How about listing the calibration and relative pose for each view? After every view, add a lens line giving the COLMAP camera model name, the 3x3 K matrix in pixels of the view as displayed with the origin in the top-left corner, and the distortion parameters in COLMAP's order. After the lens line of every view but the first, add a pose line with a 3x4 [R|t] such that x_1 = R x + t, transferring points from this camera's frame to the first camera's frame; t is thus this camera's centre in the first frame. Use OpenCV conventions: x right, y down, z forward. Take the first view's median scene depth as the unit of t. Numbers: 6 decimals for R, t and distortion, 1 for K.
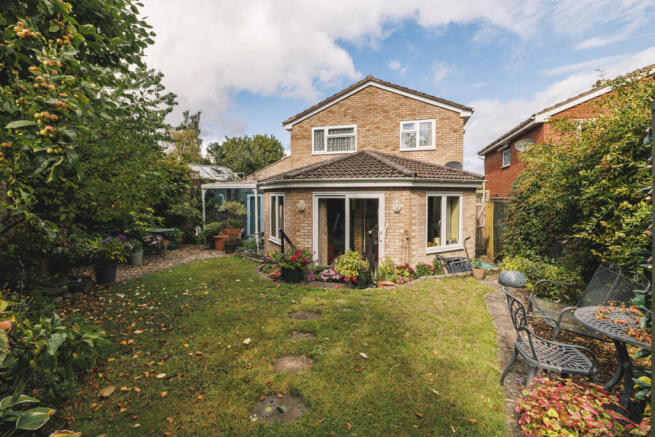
lens RADIAL K [[301.8, 0, 327.6], [0, 301.8, 197.6], [0, 0, 1]] dist [-0.003369, -0.000378]
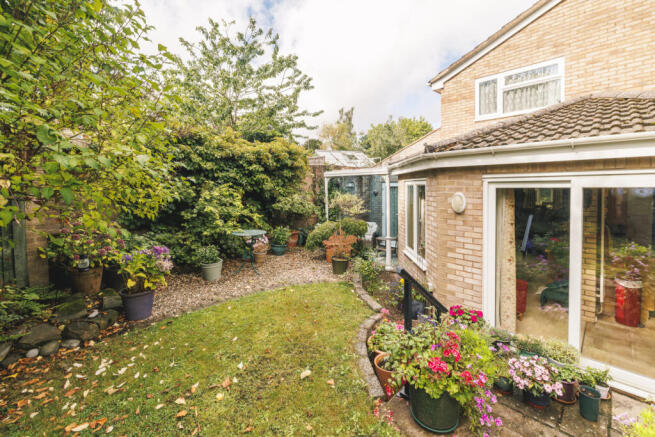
lens RADIAL K [[301.8, 0, 327.6], [0, 301.8, 197.6], [0, 0, 1]] dist [-0.003369, -0.000378]
pose [[0.883449, 0.009748, -0.468427, -0.028997], [0.005311, 0.999511, 0.030817, 0.000841], [0.468498, -0.029713, 0.882965, 0.294335]]
